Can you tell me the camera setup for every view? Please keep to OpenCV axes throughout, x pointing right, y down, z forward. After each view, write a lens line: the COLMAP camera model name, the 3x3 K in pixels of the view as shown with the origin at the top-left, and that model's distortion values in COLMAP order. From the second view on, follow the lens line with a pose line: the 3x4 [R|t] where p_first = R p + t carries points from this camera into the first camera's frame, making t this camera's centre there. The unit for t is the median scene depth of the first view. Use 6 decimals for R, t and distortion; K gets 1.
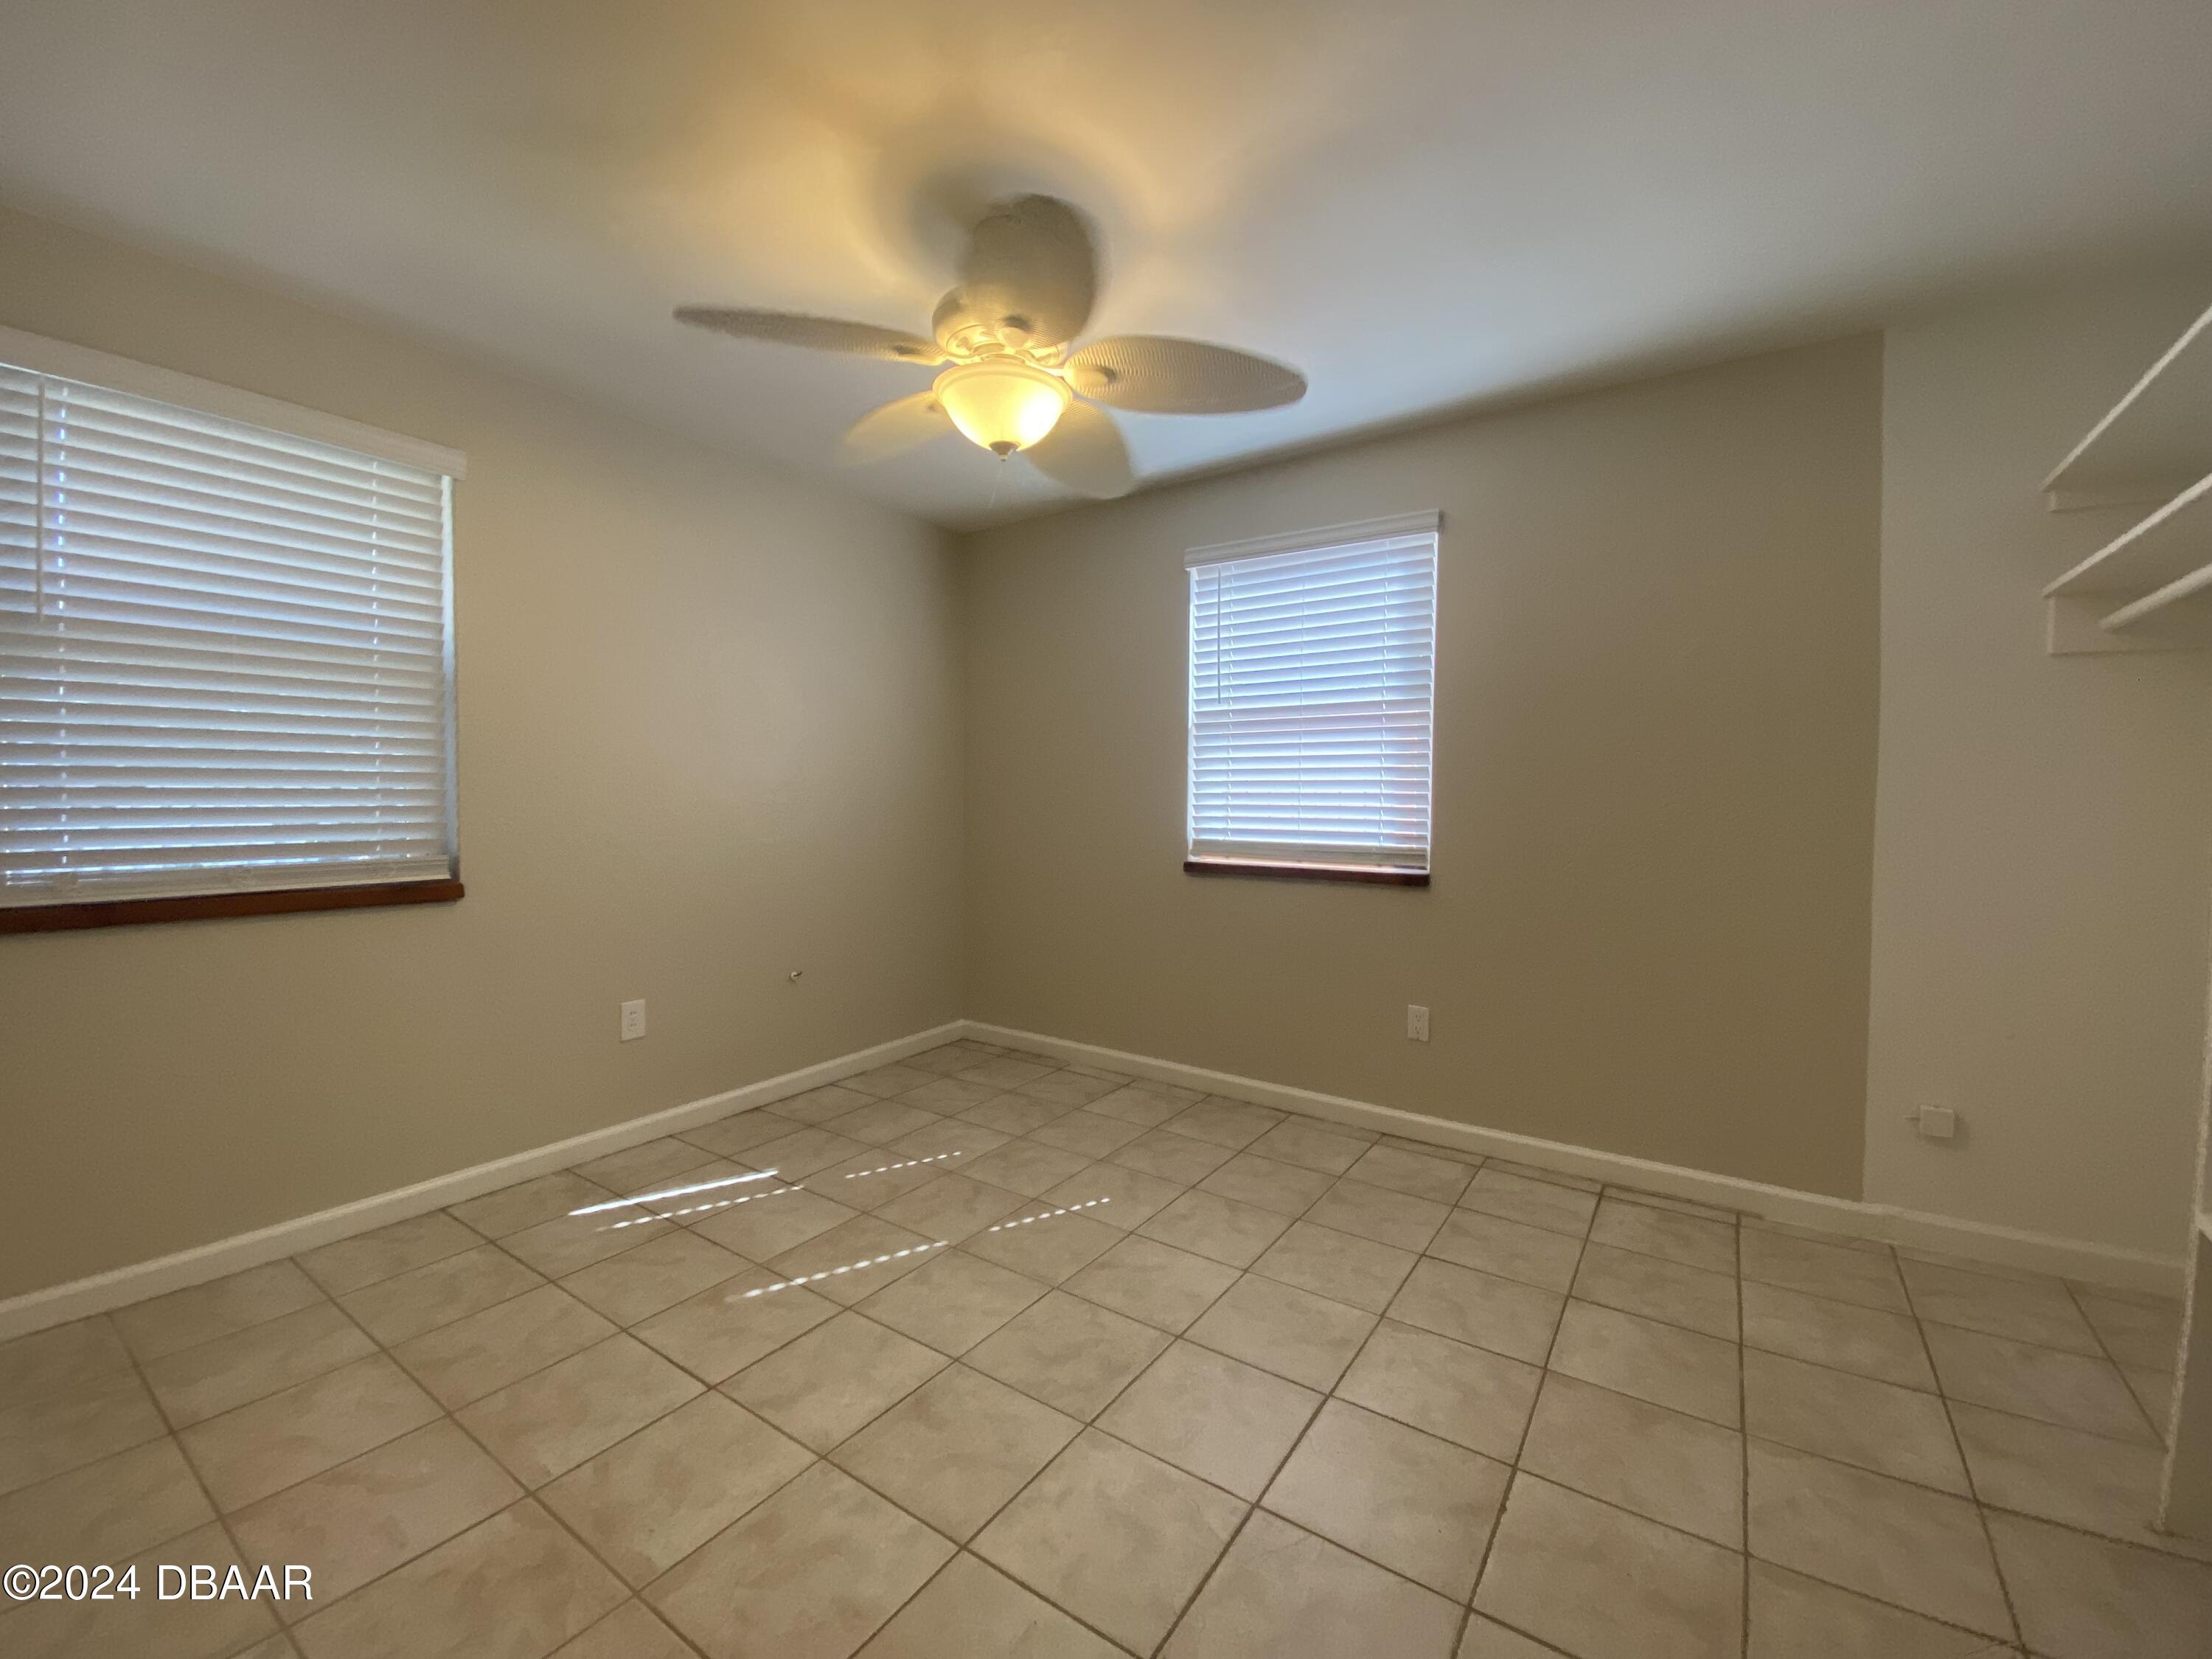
lens RADIAL K [[902.2, 0, 1100.1], [0, 902.2, 824.8], [0, 0, 1]] dist [0.039036, -0.028657]
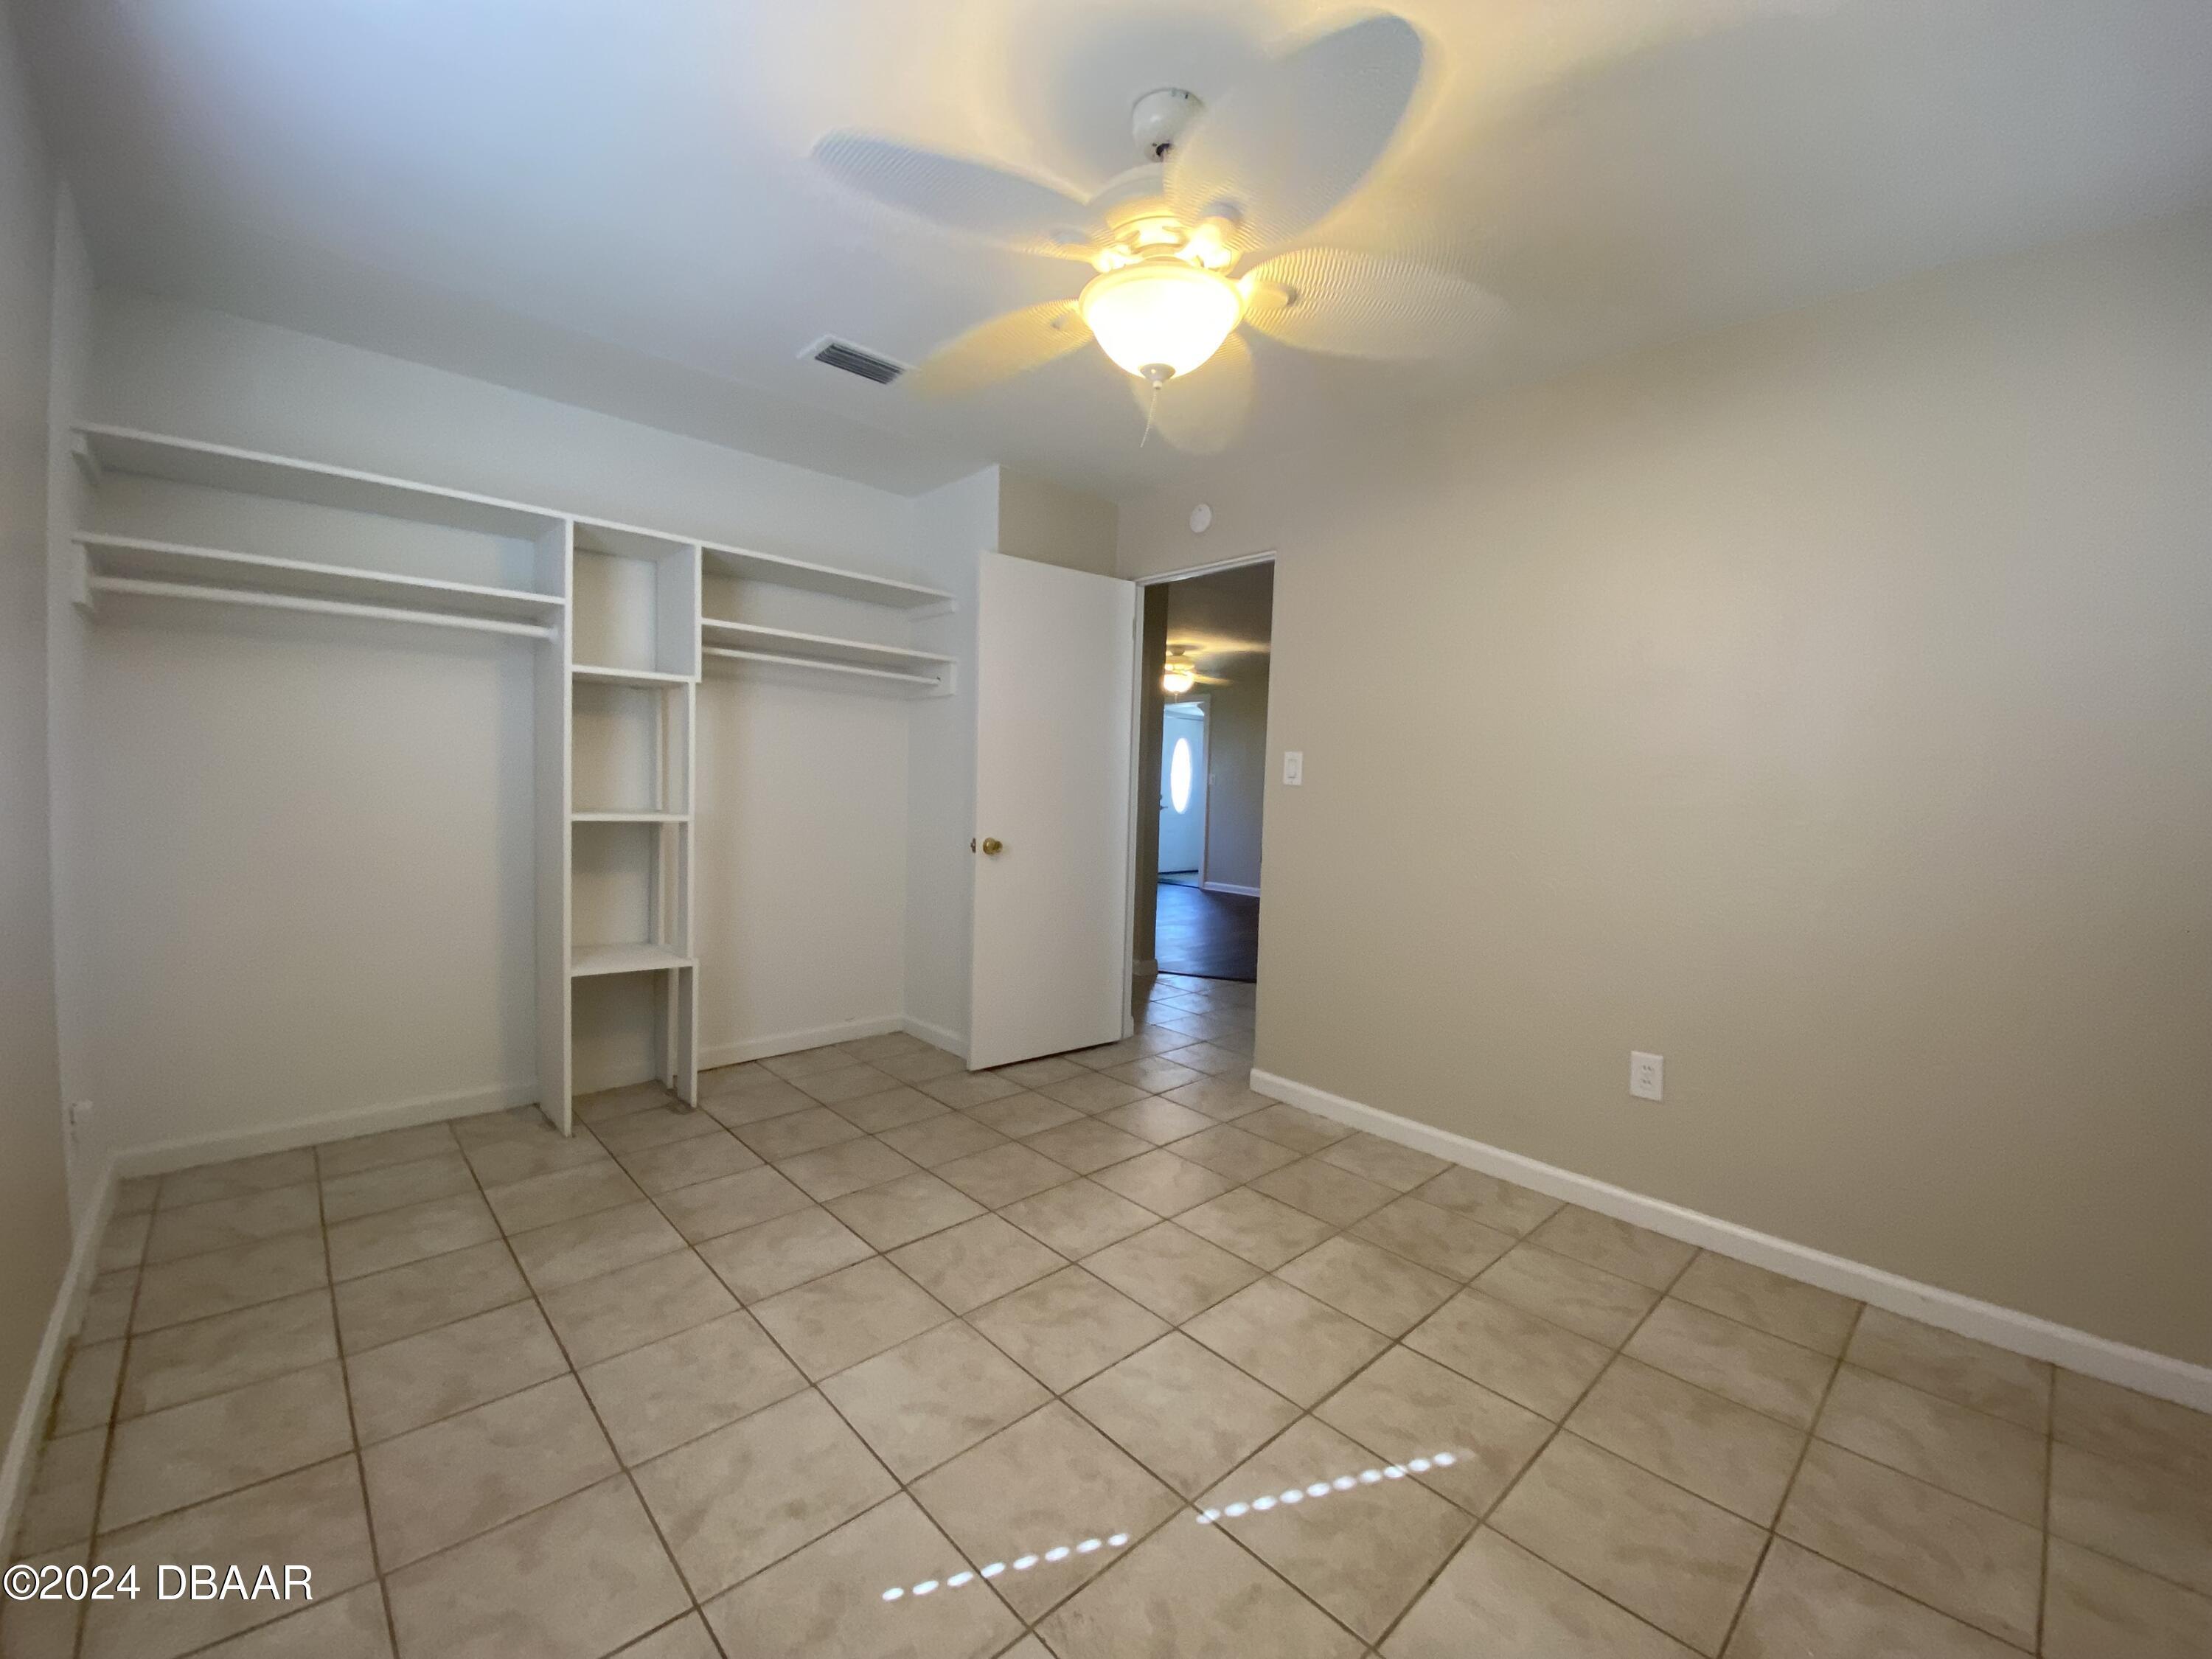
lens RADIAL K [[902.2, 0, 1100.1], [0, 902.2, 824.8], [0, 0, 1]] dist [0.039036, -0.028657]
pose [[-0.975978, -0.046274, 0.212898, -0.250170], [-0.029190, 0.996147, 0.082697, -0.070243], [-0.215905, 0.074496, -0.973568, 1.857157]]
